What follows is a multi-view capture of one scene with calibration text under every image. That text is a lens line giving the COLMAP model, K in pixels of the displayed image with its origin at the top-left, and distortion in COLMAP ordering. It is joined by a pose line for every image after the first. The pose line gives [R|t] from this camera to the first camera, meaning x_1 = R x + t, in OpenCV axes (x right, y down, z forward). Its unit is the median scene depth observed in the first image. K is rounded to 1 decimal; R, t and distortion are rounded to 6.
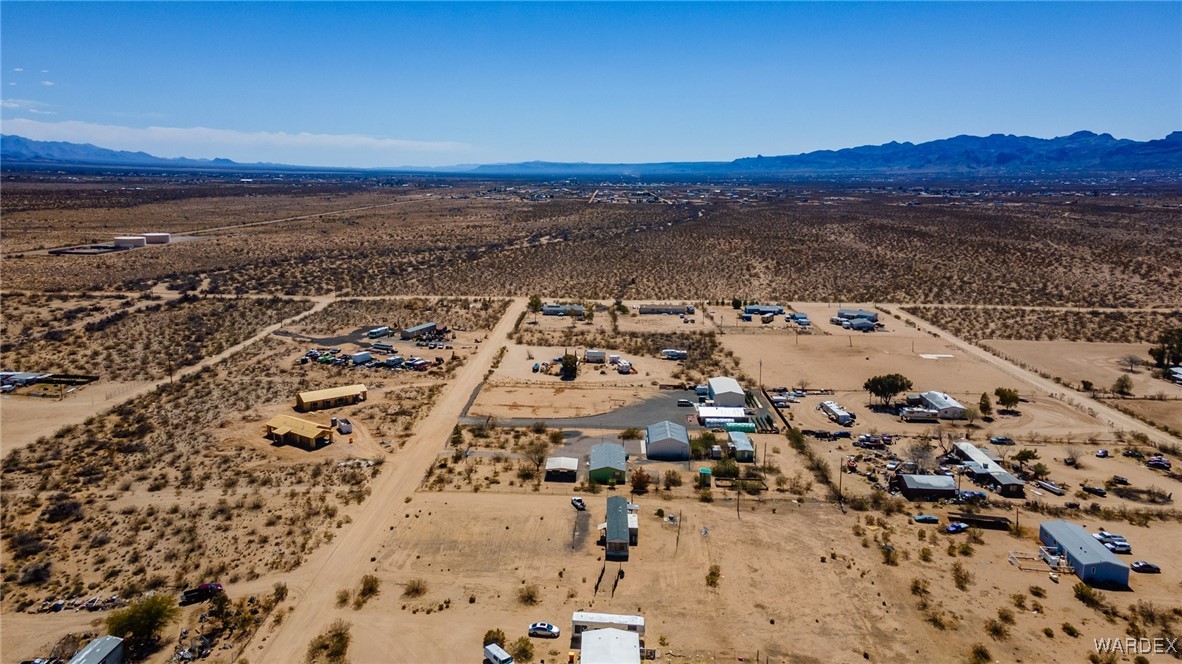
lens RADIAL K [[864.5, 0, 577.2], [0, 864.5, 326.8], [0, 0, 1]] dist [0.082163, 0.042756]
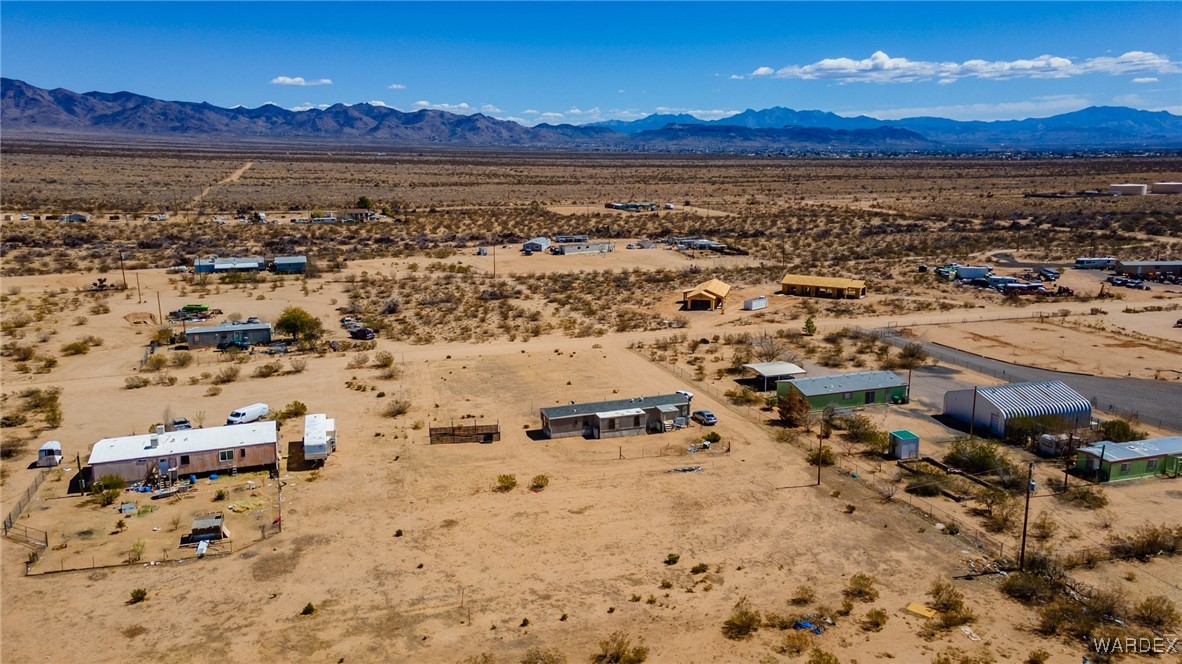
lens RADIAL K [[864.5, 0, 577.9], [0, 864.5, 323.3], [0, 0, 1]] dist [0.082163, 0.042756]
pose [[0.354620, 0.176778, -0.918147, 0.498552], [-0.171156, 0.977645, 0.122127, 0.061149], [0.919212, 0.113838, 0.376950, 0.542944]]
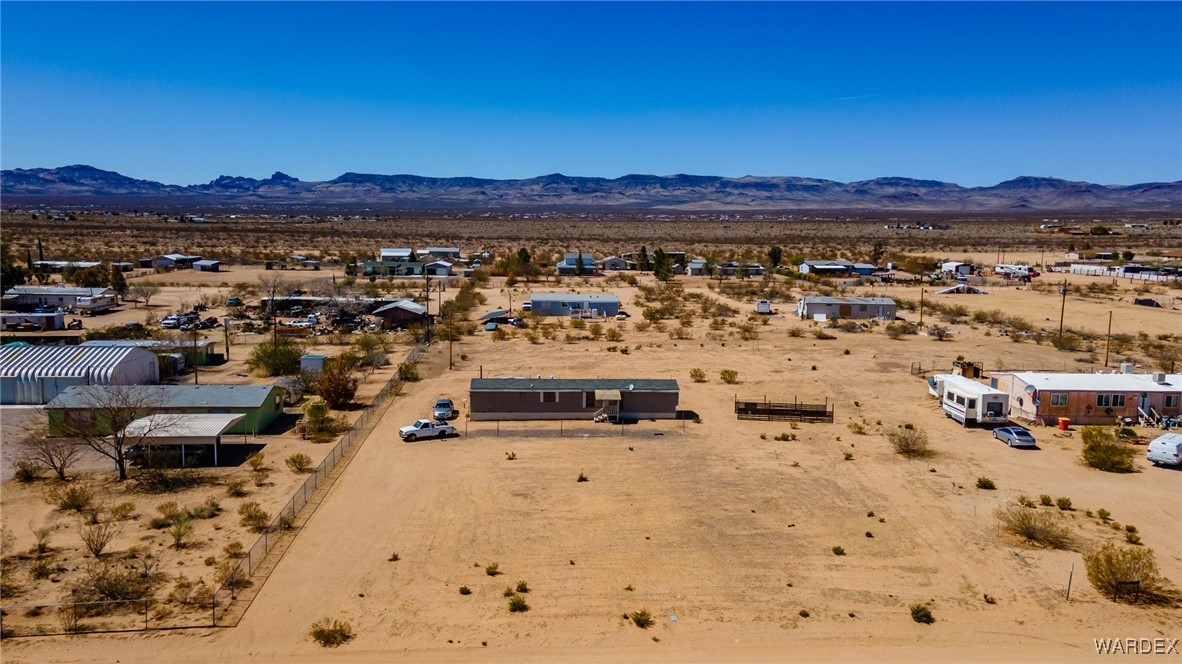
lens RADIAL K [[864.5, 0, 584.3], [0, 864.5, 327.2], [0, 0, 1]] dist [0.082163, 0.042756]
pose [[-0.100536, -0.139438, 0.985114, -0.339089], [0.172900, 0.972616, 0.155315, 0.085454], [-0.979795, 0.185941, -0.073674, 0.785661]]
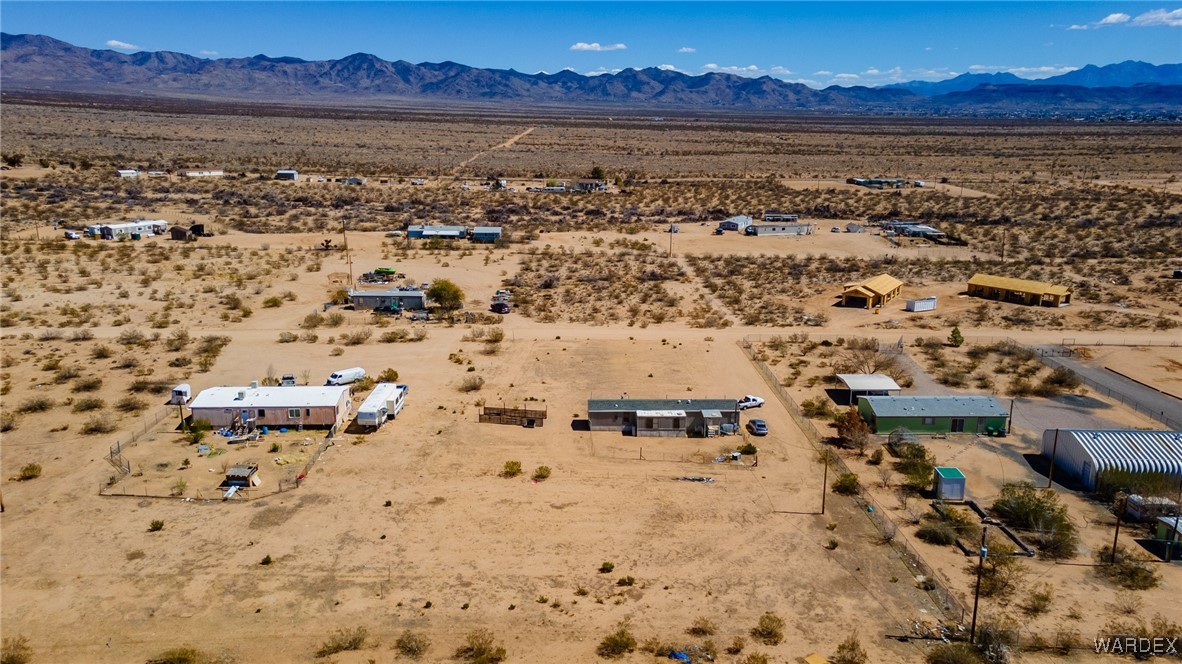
lens RADIAL K [[864.5, 0, 587.0], [0, 864.5, 325.1], [0, 0, 1]] dist [0.082163, 0.042756]
pose [[0.057442, 0.231504, -0.971137, 0.529915], [-0.196187, 0.956393, 0.216385, 0.019302], [0.978882, 0.178095, 0.100355, 0.660799]]
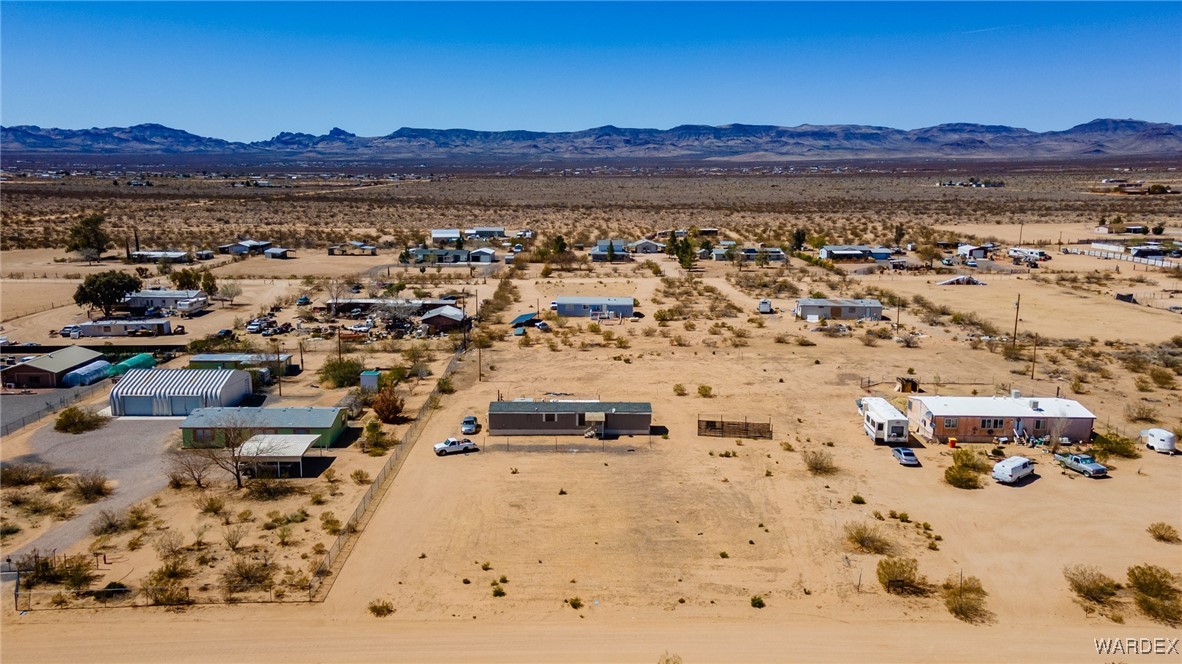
lens RADIAL K [[864.5, 0, 585.1], [0, 864.5, 331.0], [0, 0, 1]] dist [0.082163, 0.042756]
pose [[-0.039473, -0.201311, 0.978732, -0.433914], [0.184258, 0.961231, 0.205143, 0.029671], [-0.982085, 0.188437, -0.000849, 0.751138]]
